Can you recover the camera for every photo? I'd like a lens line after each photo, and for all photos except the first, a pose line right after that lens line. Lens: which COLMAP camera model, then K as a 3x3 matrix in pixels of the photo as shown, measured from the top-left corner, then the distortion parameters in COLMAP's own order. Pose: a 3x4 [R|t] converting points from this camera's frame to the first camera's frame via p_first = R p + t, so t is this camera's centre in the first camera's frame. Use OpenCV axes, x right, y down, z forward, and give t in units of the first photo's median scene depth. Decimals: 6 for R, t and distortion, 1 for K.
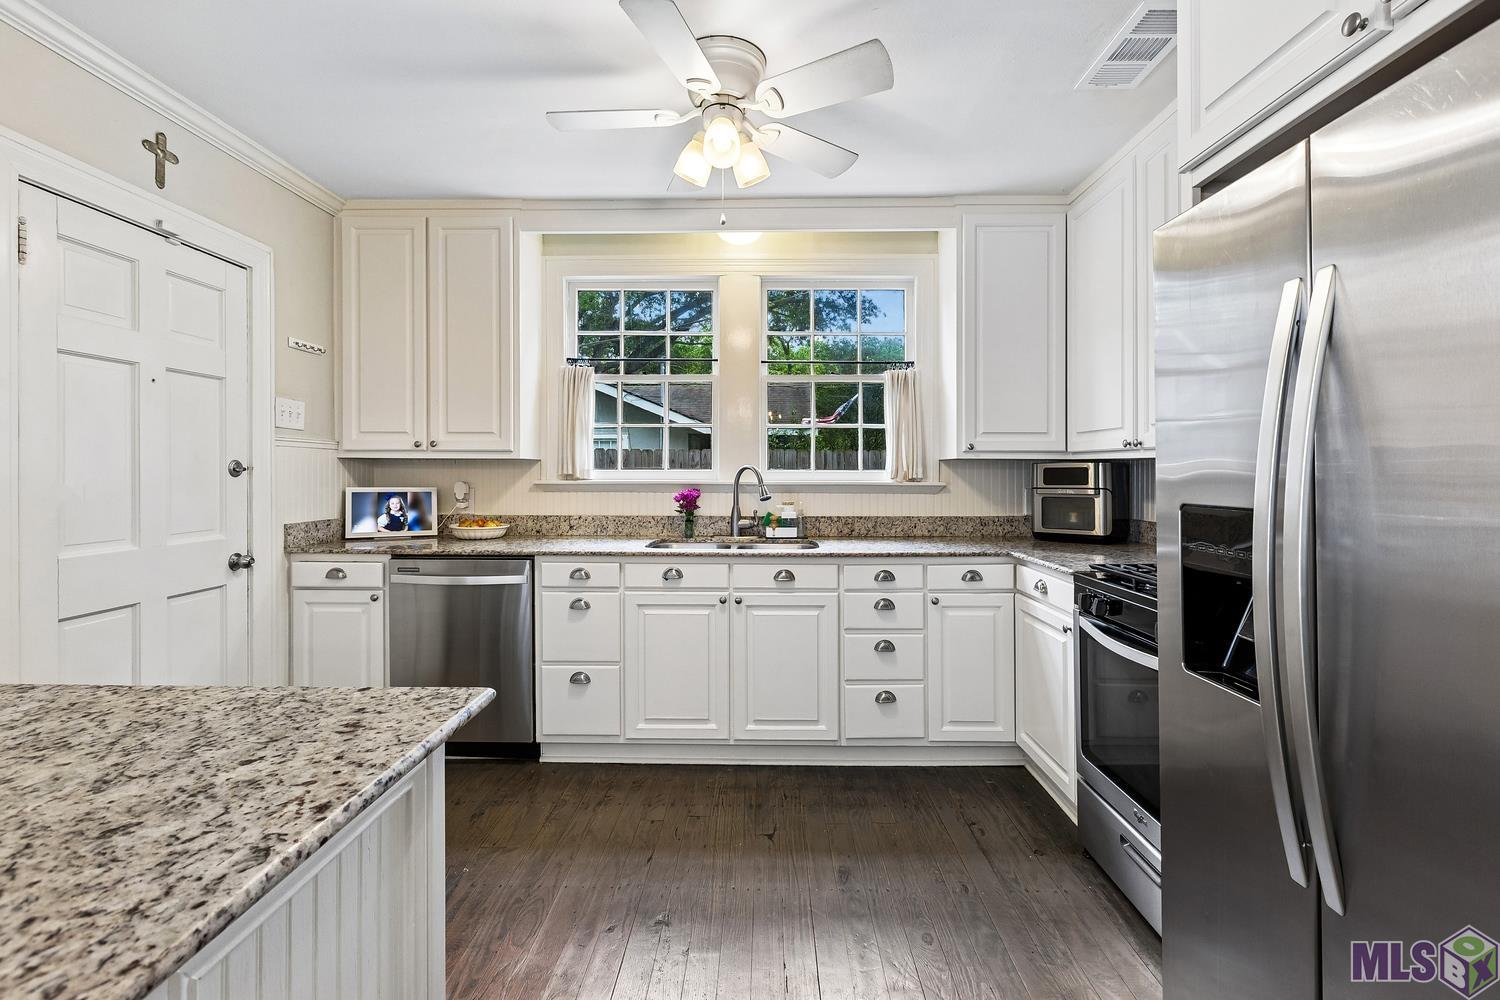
lens RADIAL K [[668.2, 0, 750.6], [0, 668.2, 480.3], [0, 0, 1]] dist [0.000038, -0.001323]
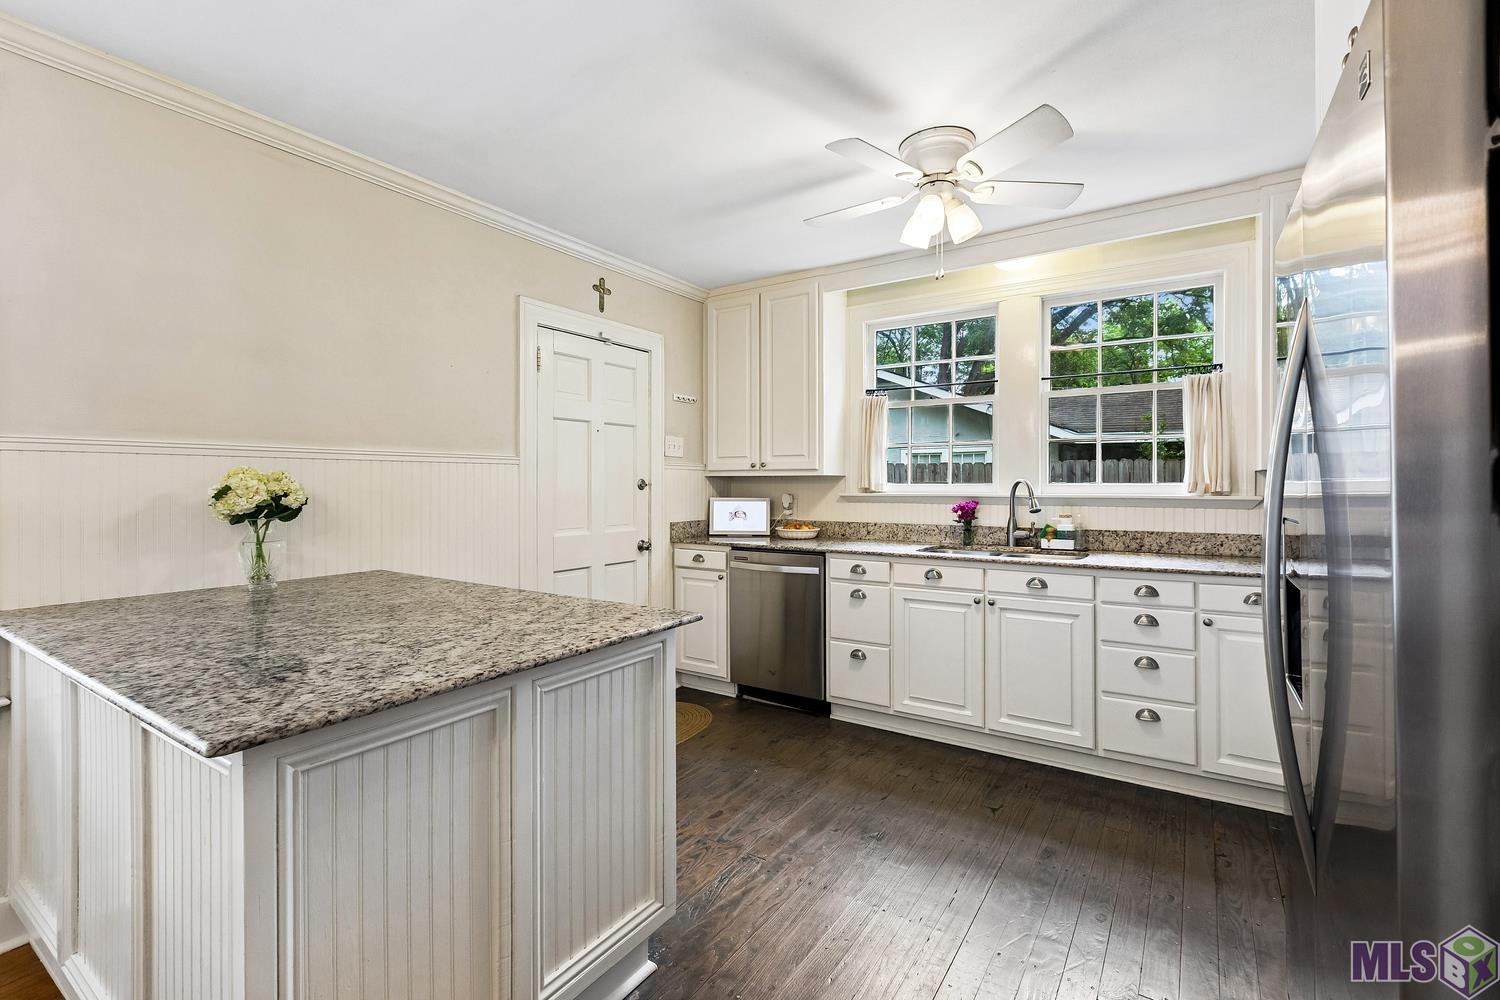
lens RADIAL K [[668.2, 0, 747.0], [0, 668.2, 491.3], [0, 0, 1]] dist [0.000038, -0.001323]
pose [[0.841211, 0.001487, -0.540706, 0.234319], [-0.002927, 0.999994, -0.001804, 0.000093], [0.540700, 0.003100, 0.841210, -0.140360]]
